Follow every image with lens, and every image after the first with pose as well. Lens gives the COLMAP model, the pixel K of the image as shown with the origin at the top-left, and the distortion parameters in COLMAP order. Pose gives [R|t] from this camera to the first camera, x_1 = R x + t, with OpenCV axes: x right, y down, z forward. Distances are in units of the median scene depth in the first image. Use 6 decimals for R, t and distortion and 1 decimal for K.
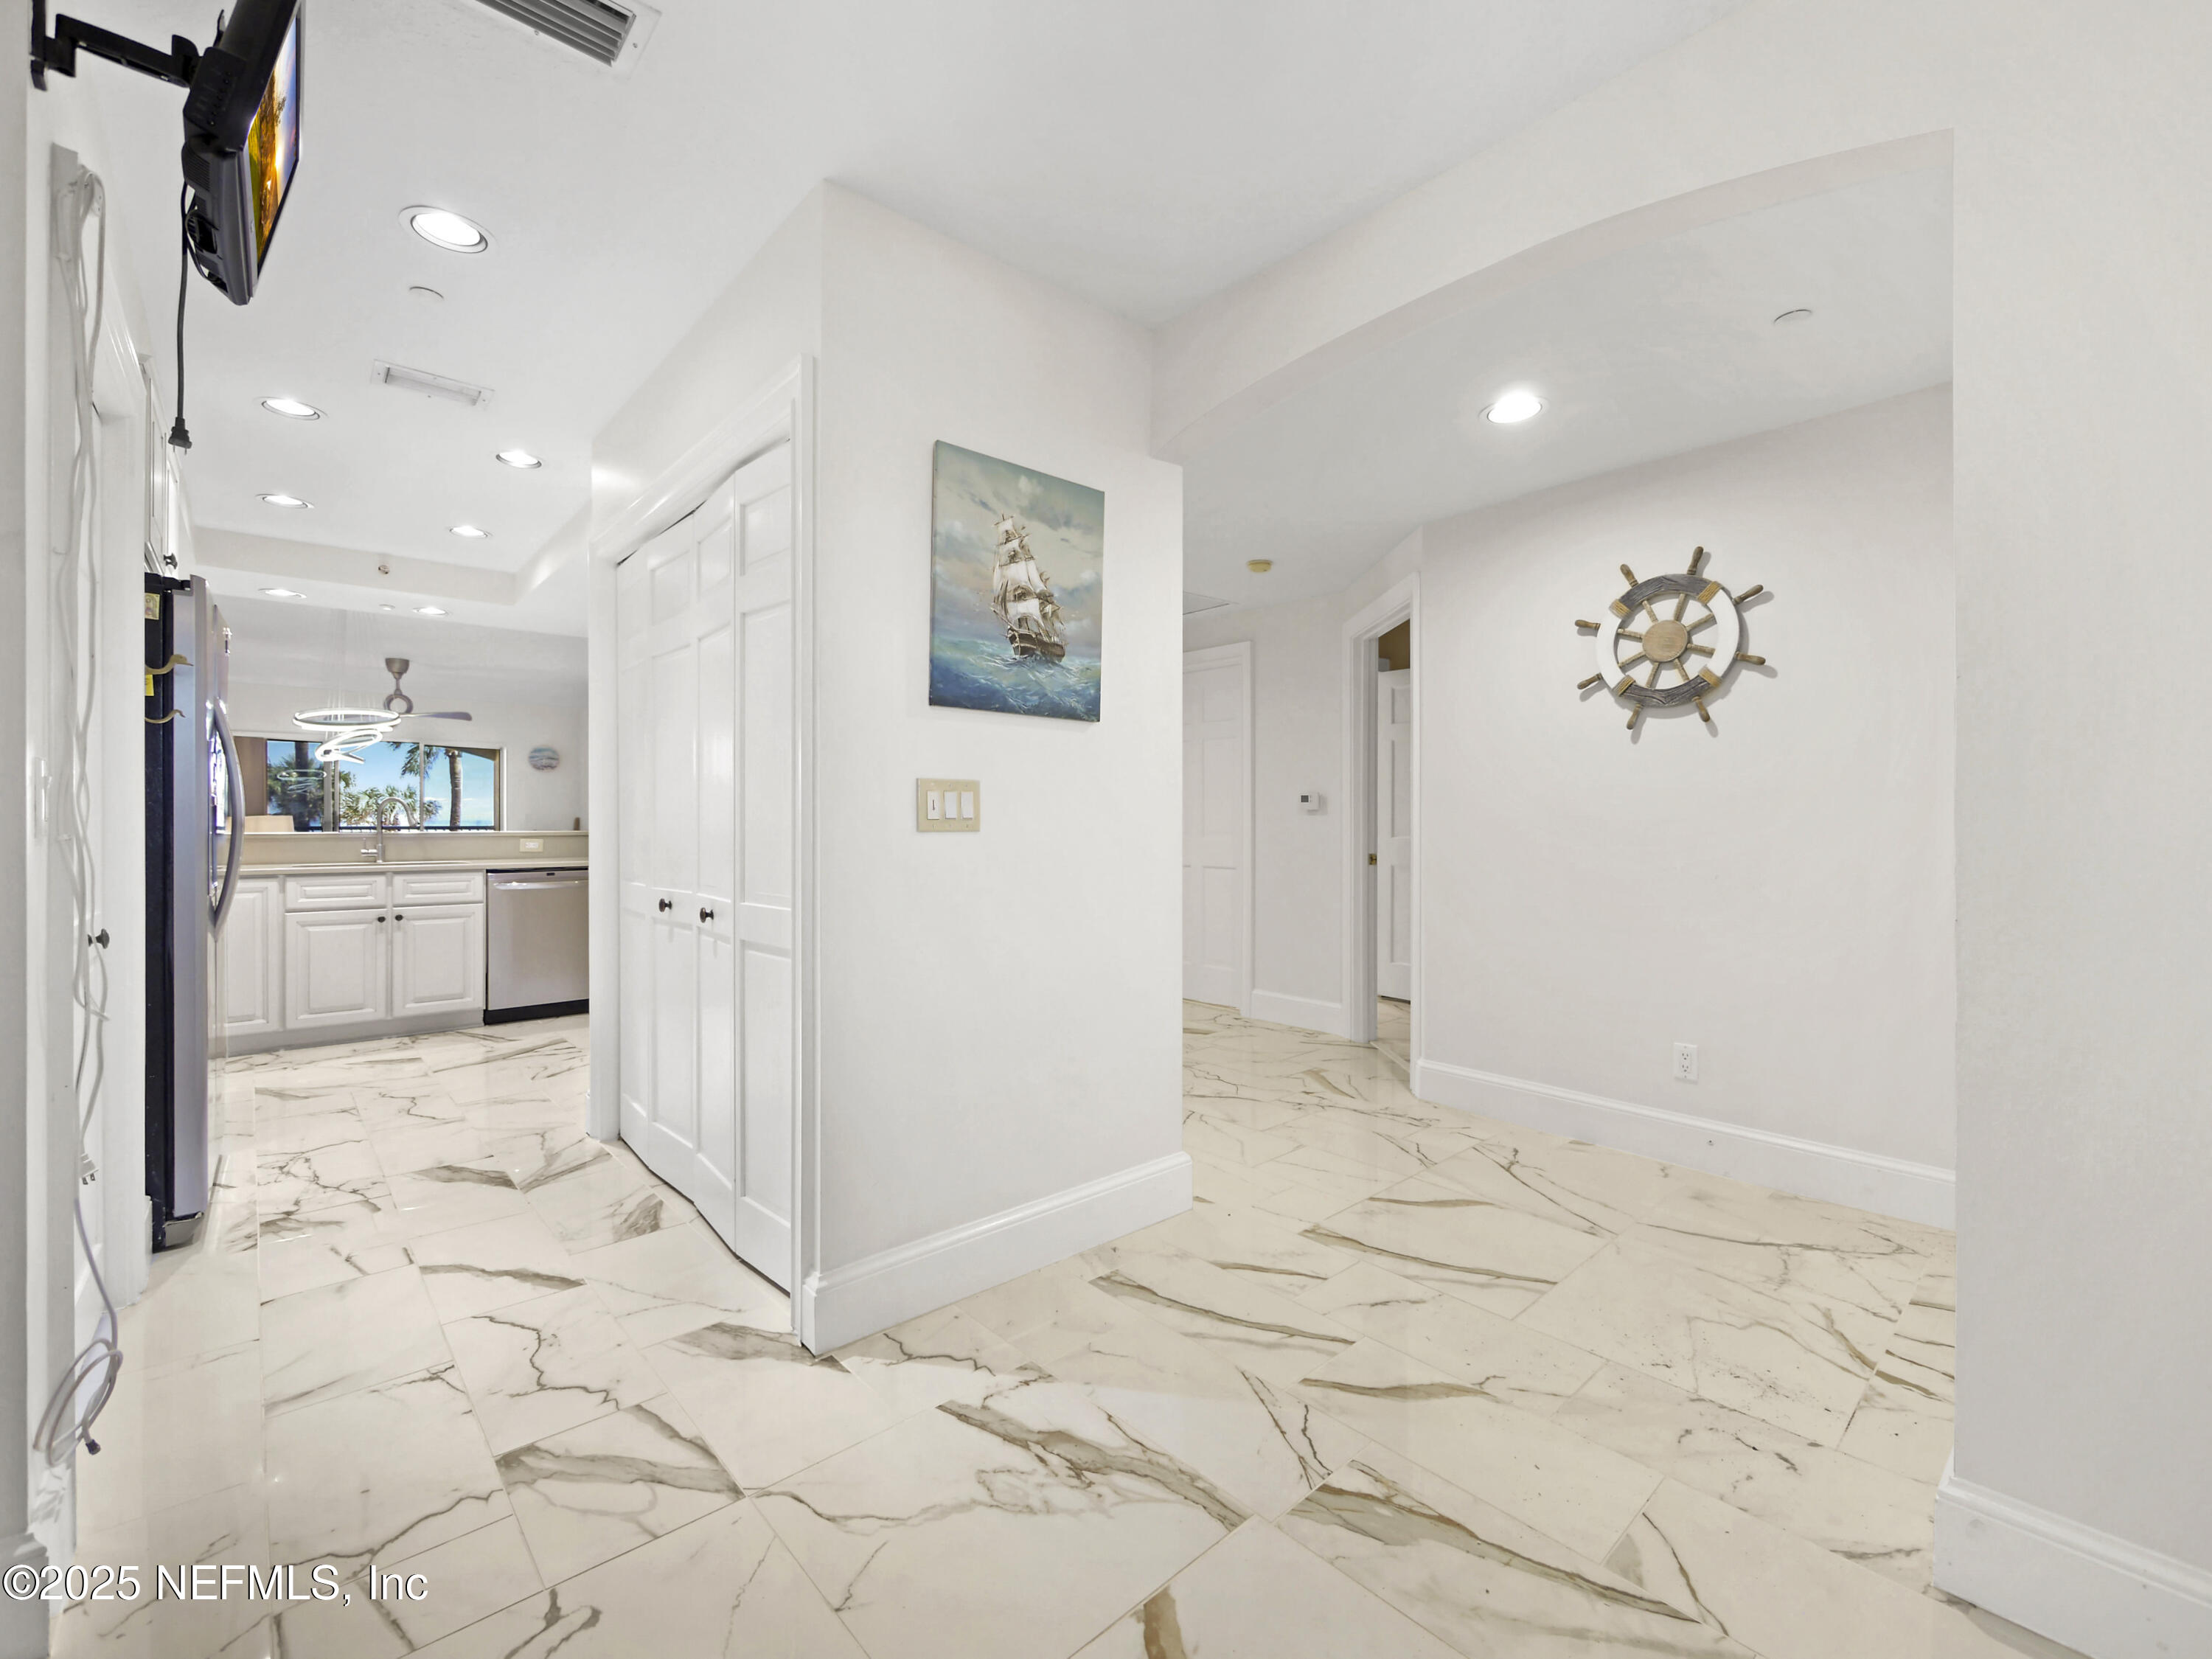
lens RADIAL K [[947.4, 0, 1105.5], [0, 947.4, 829.5], [0, 0, 1]] dist [0.001929, -0.000352]
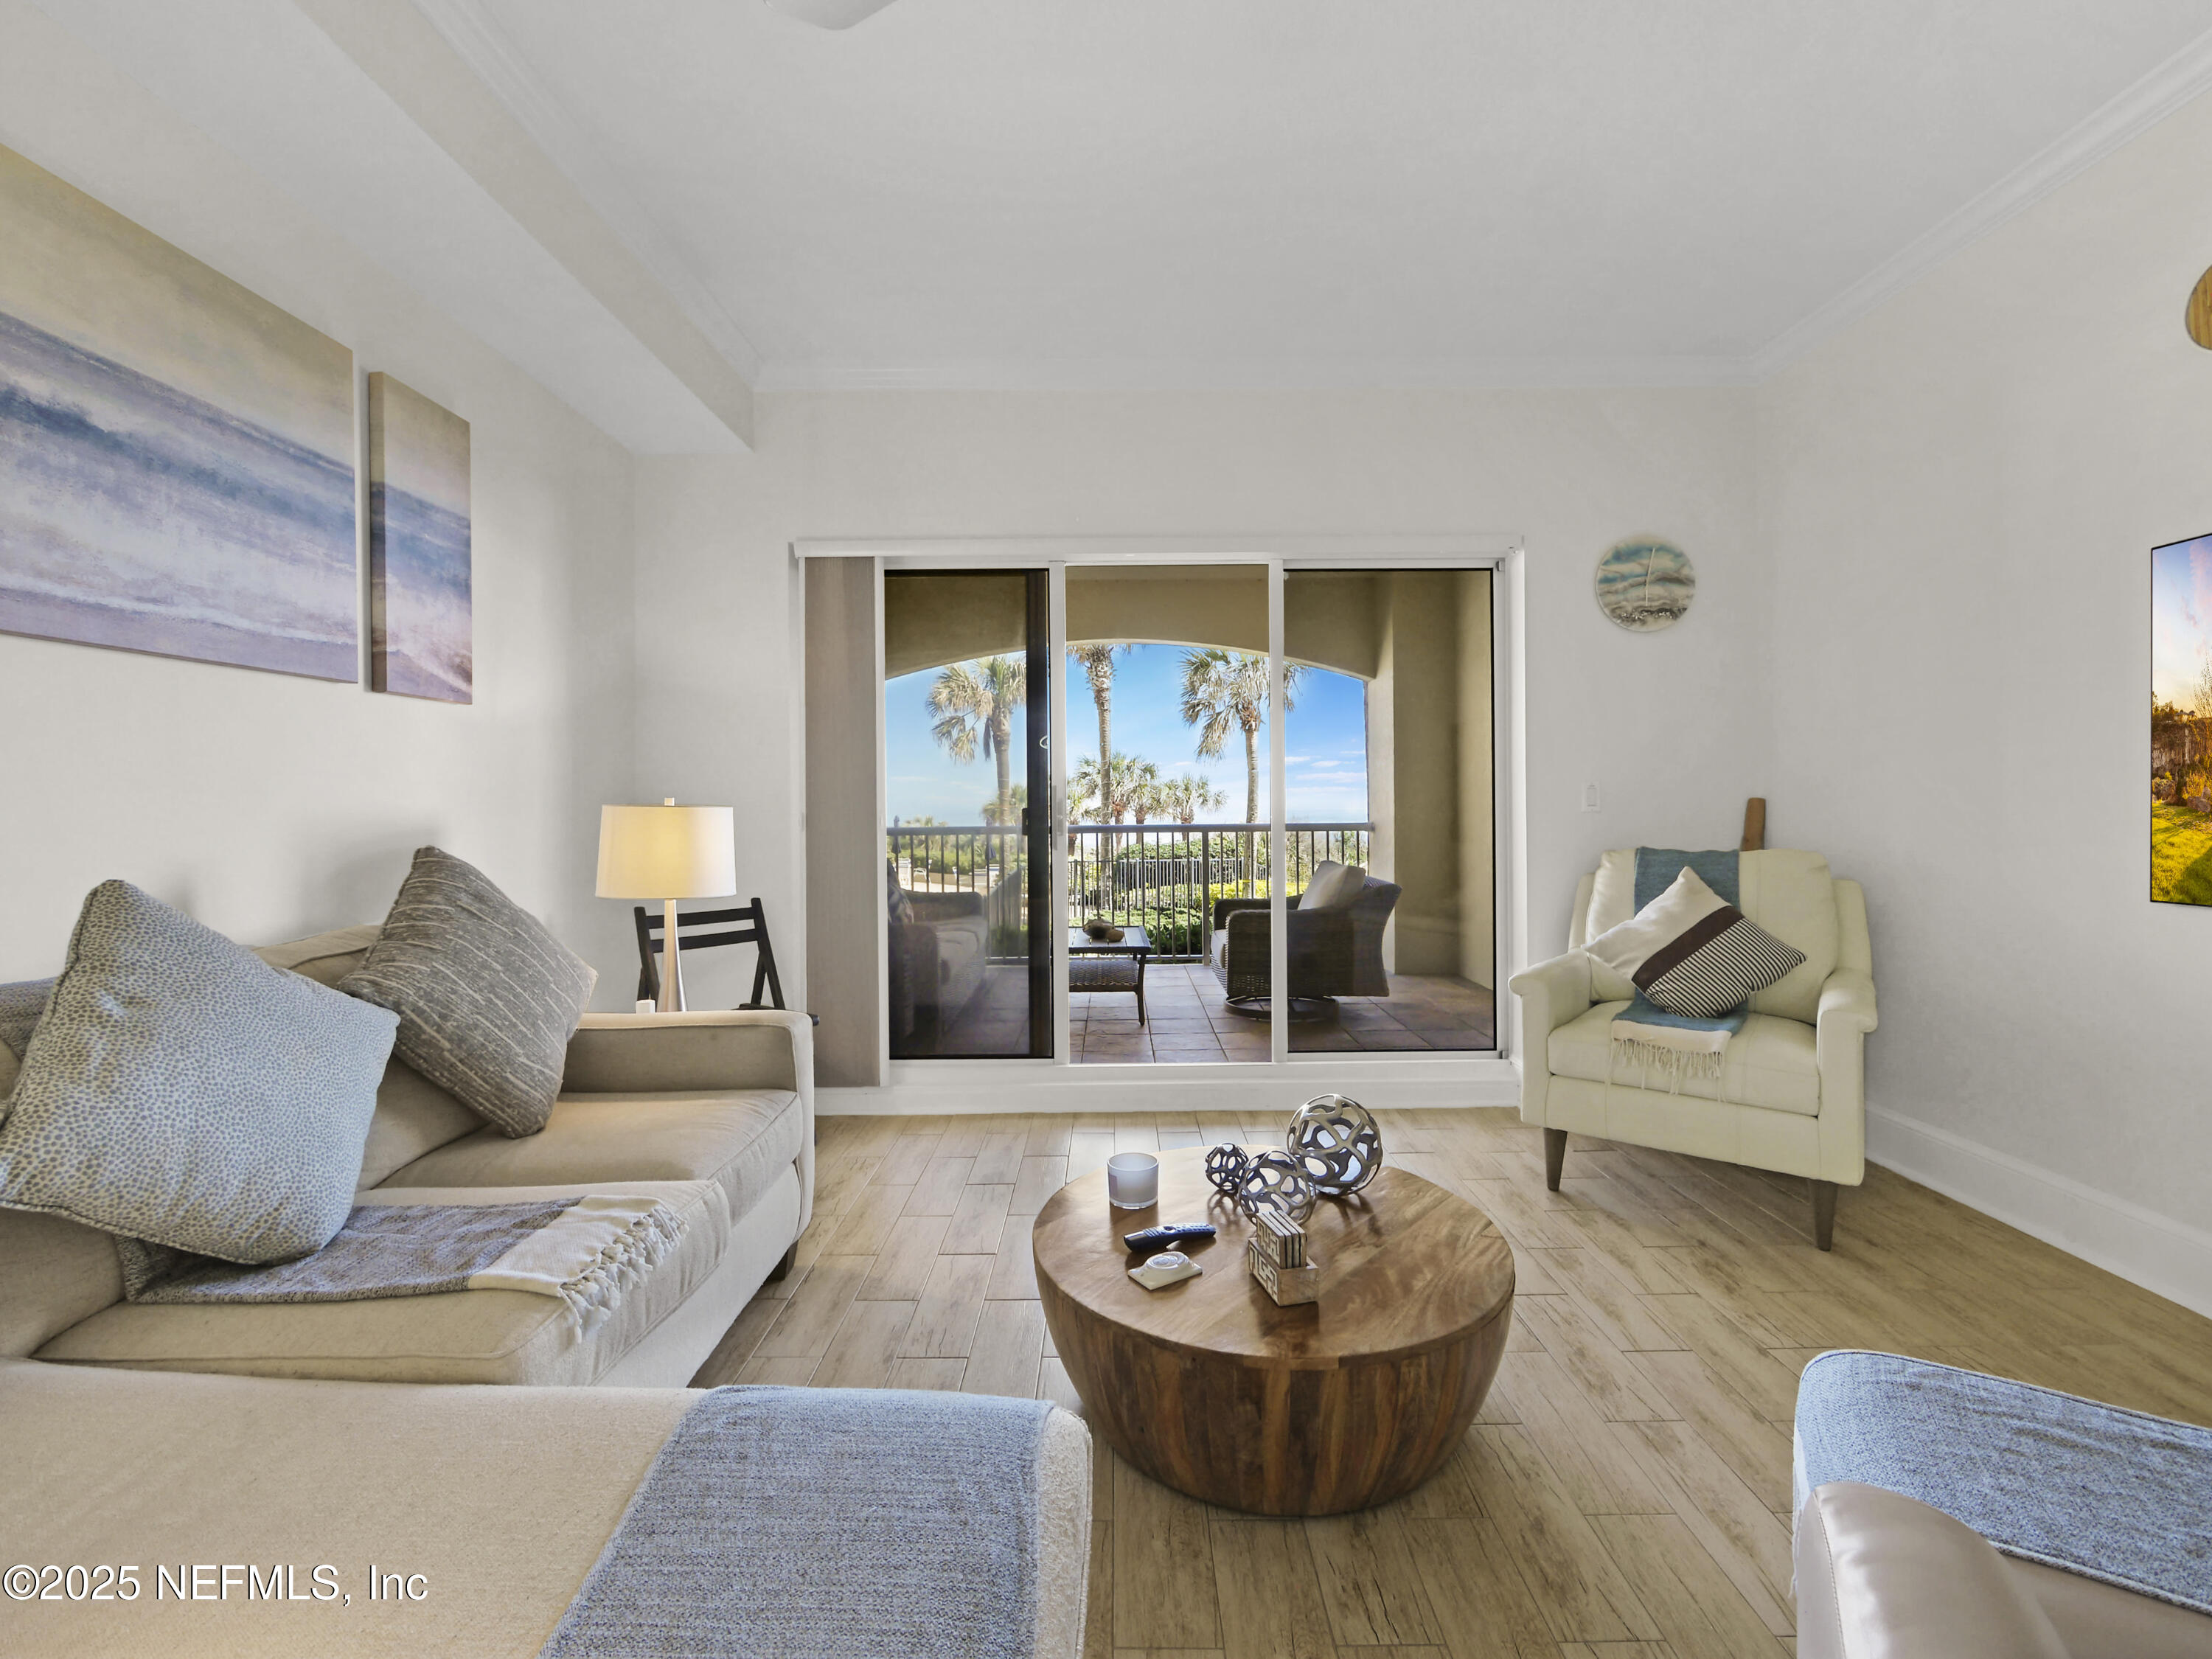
lens RADIAL K [[947.4, 0, 1111.7], [0, 947.4, 824.5], [0, 0, 1]] dist [0.001929, -0.000352]
pose [[0.748831, -0.011556, -0.662660, -0.701491], [0.019538, 0.999798, 0.004643, -0.009351], [0.662473, -0.016424, 0.748906, 0.920704]]
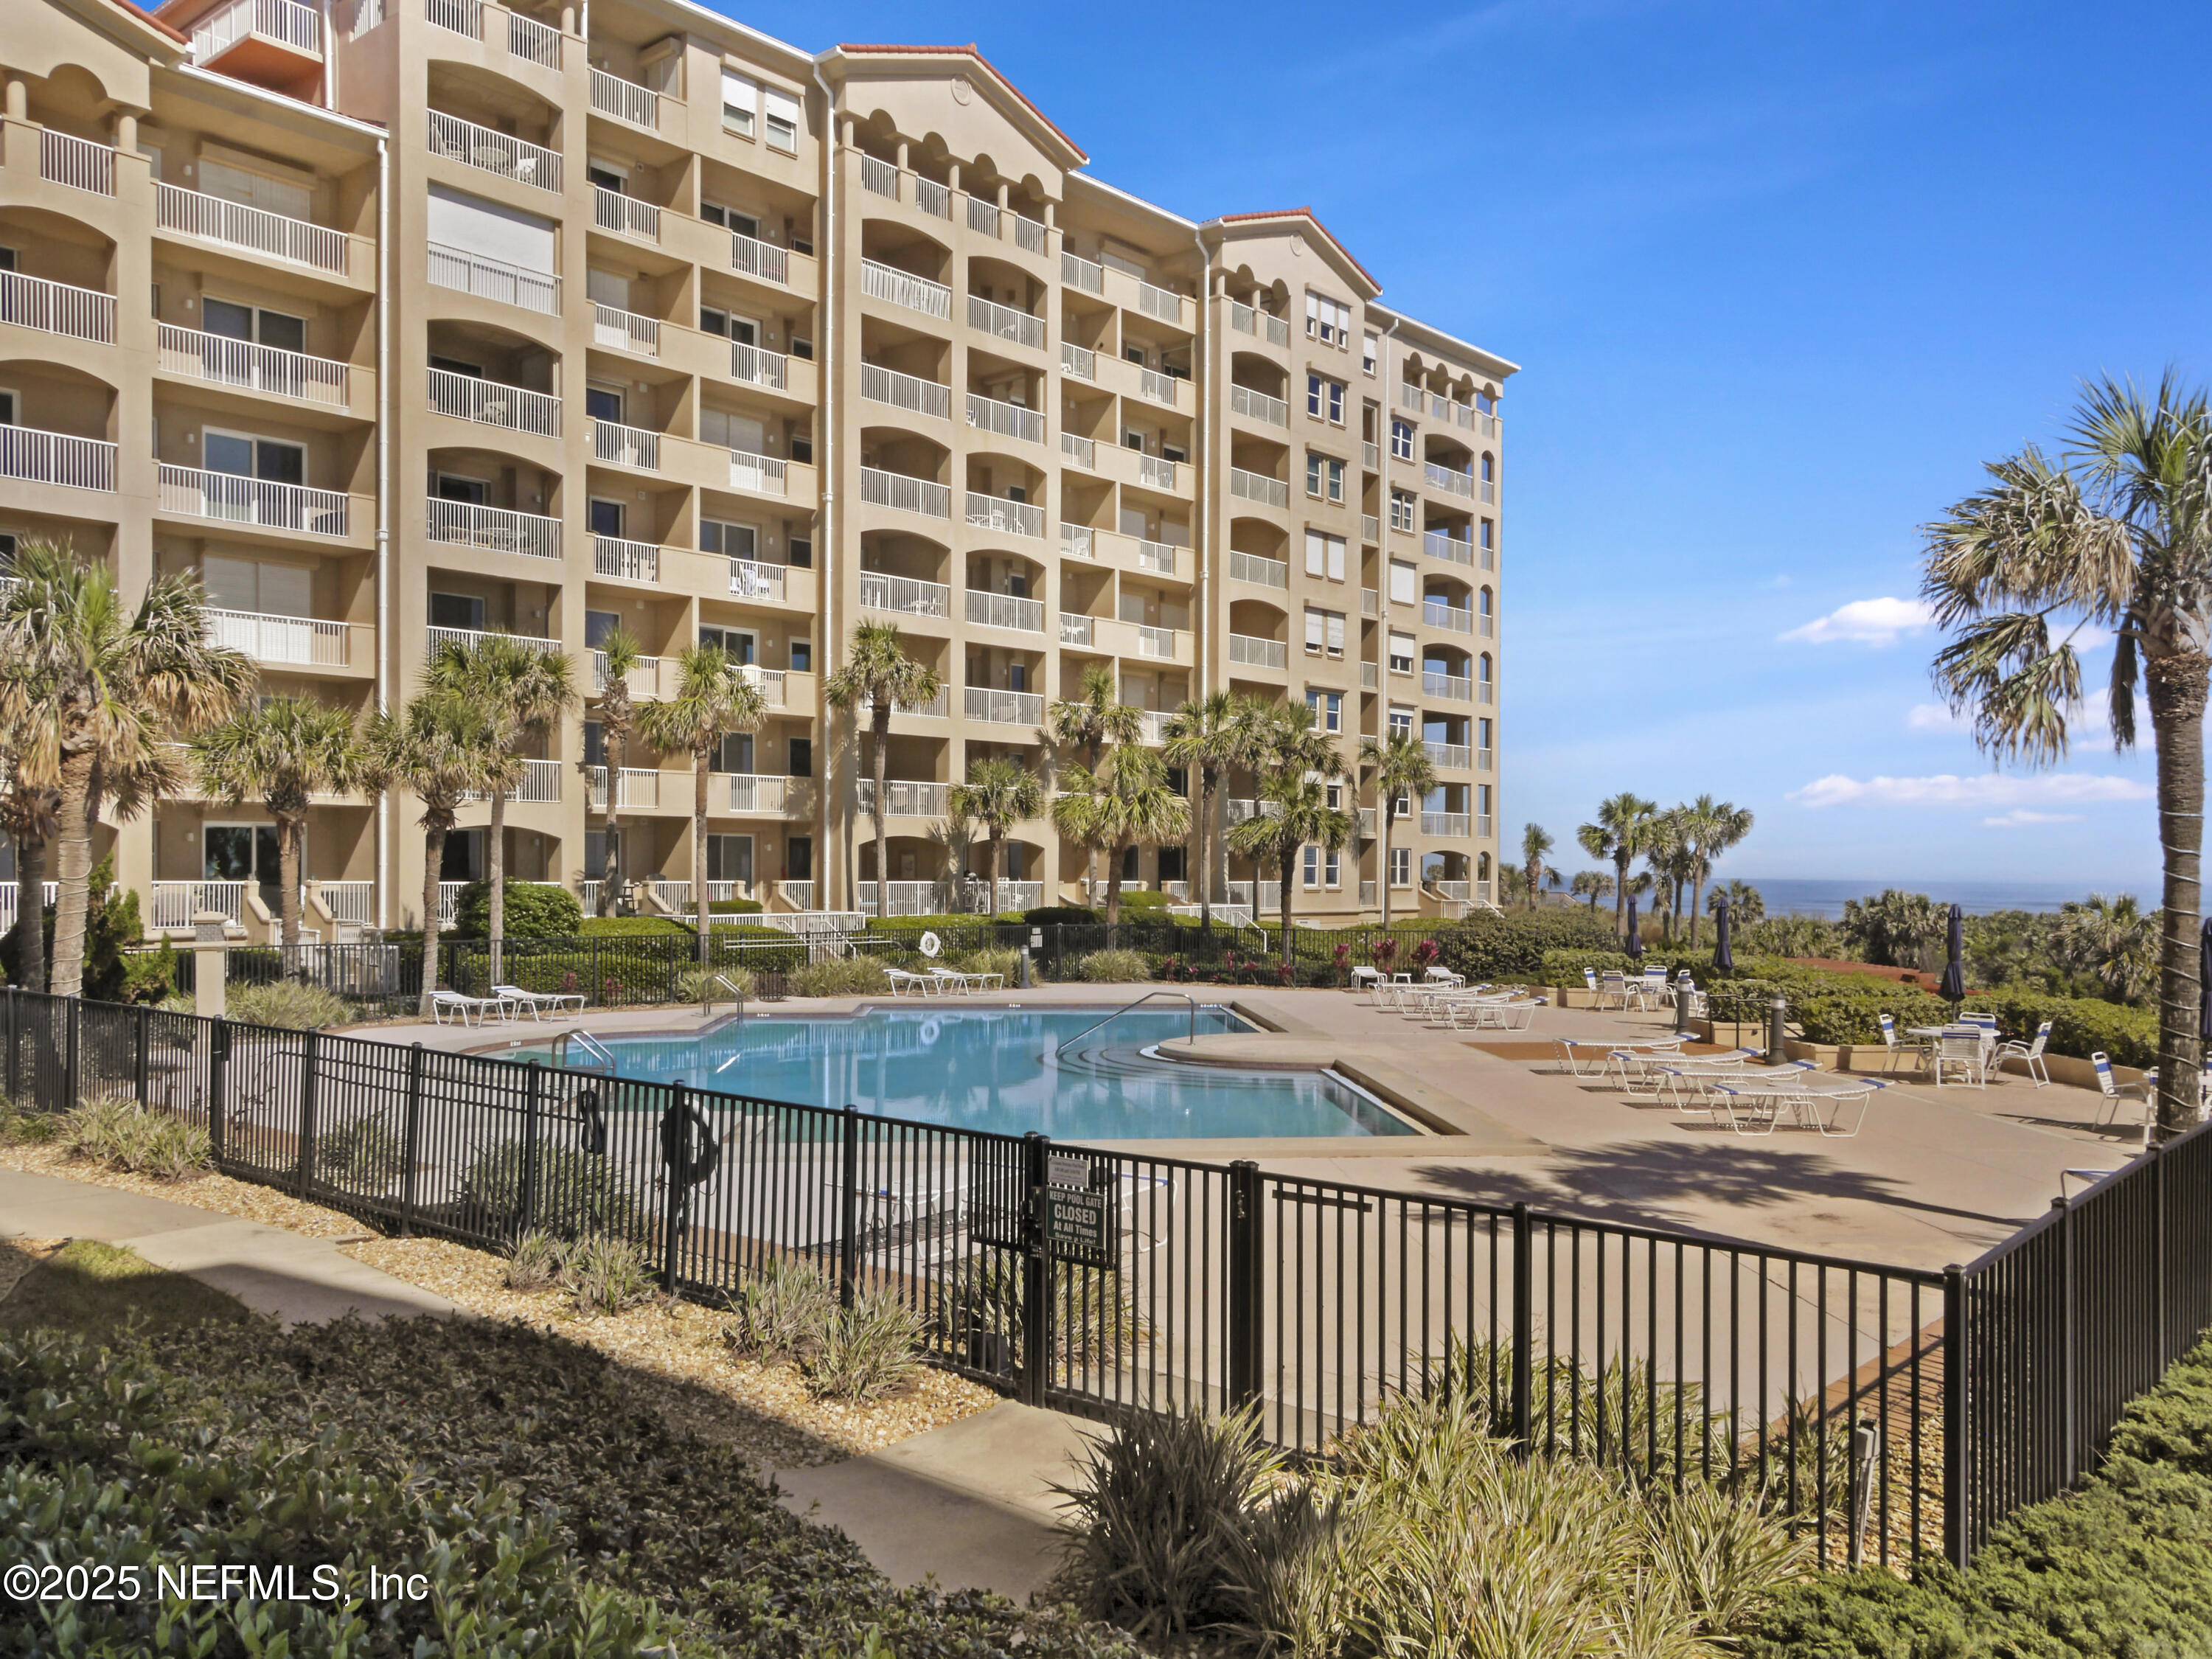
lens RADIAL K [[1782.9, 0, 1103.4], [0, 1782.9, 830.2], [0, 0, 1]] dist [0.008673, 0.001554]
pose [[0.095306, -0.030661, -0.994976, -1.154845], [-0.010691, 0.999436, -0.031822, -0.047021], [0.995391, 0.013670, 0.094925, 1.509691]]
